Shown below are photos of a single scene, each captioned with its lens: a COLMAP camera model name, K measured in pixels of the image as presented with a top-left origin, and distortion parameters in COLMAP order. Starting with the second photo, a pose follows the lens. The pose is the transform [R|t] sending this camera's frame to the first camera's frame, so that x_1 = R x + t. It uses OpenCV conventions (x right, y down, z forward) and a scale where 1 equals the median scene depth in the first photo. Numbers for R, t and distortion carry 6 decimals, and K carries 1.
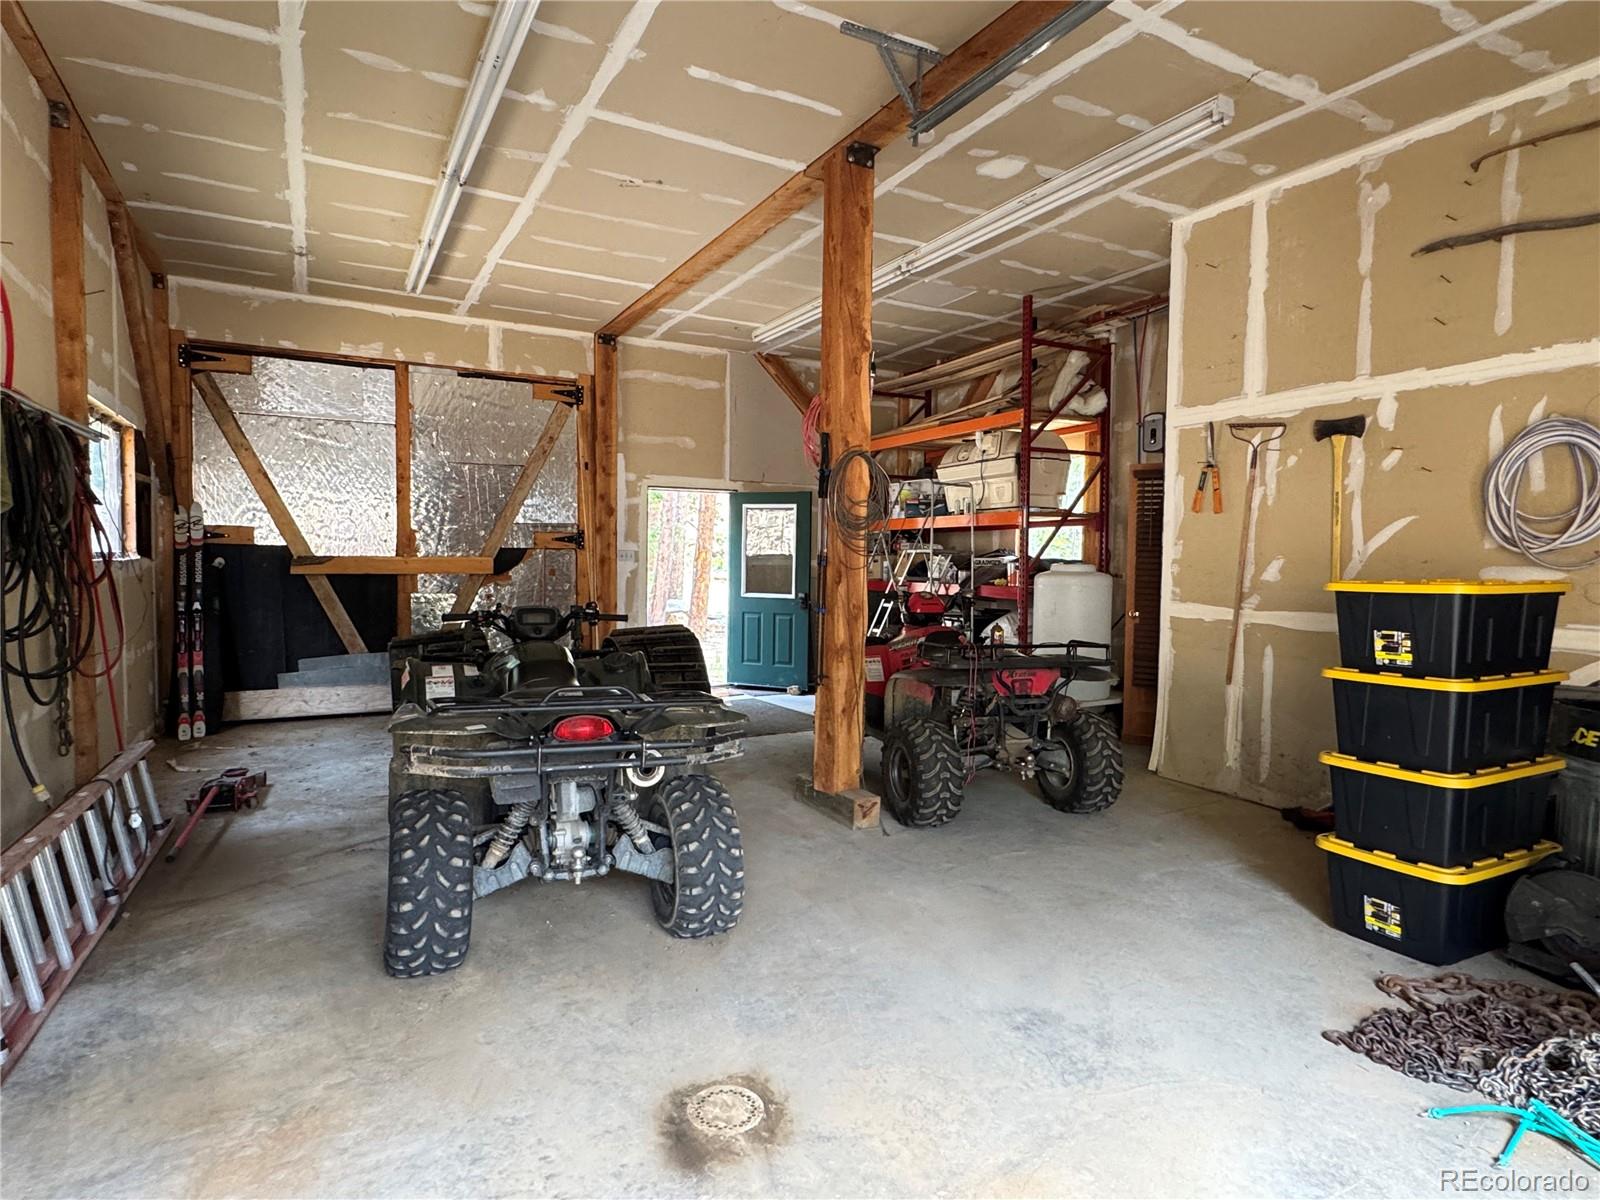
lens RADIAL K [[895.4, 0, 800.0], [0, 895.4, 602.9], [0, 0, 1]] dist [-0.000349, -0.000052]
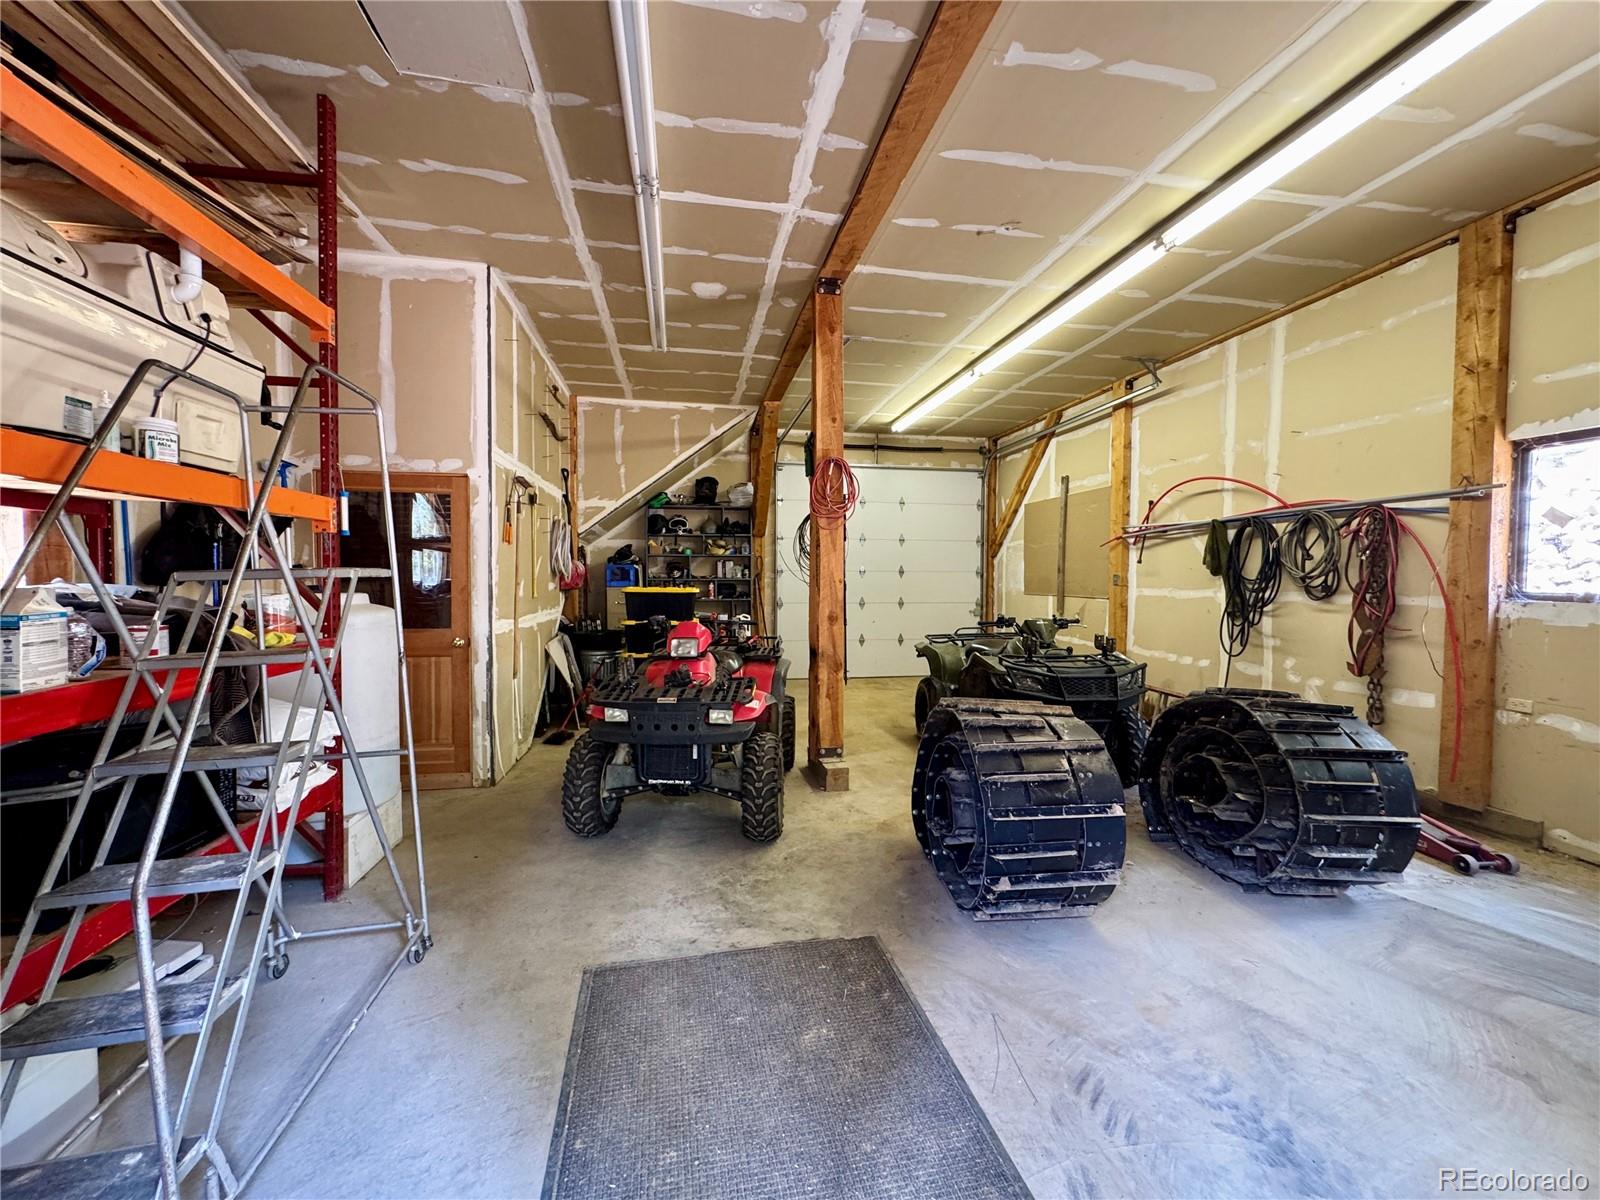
lens RADIAL K [[640.6, 0, 798.4], [0, 640.6, 597.9], [0, 0, 1]] dist [-0.001940, -0.000411]
pose [[-0.951068, -0.025077, 0.307961, -0.202235], [0.002991, 0.995907, 0.090333, -0.113138], [-0.308966, 0.086834, -0.947101, 1.869305]]
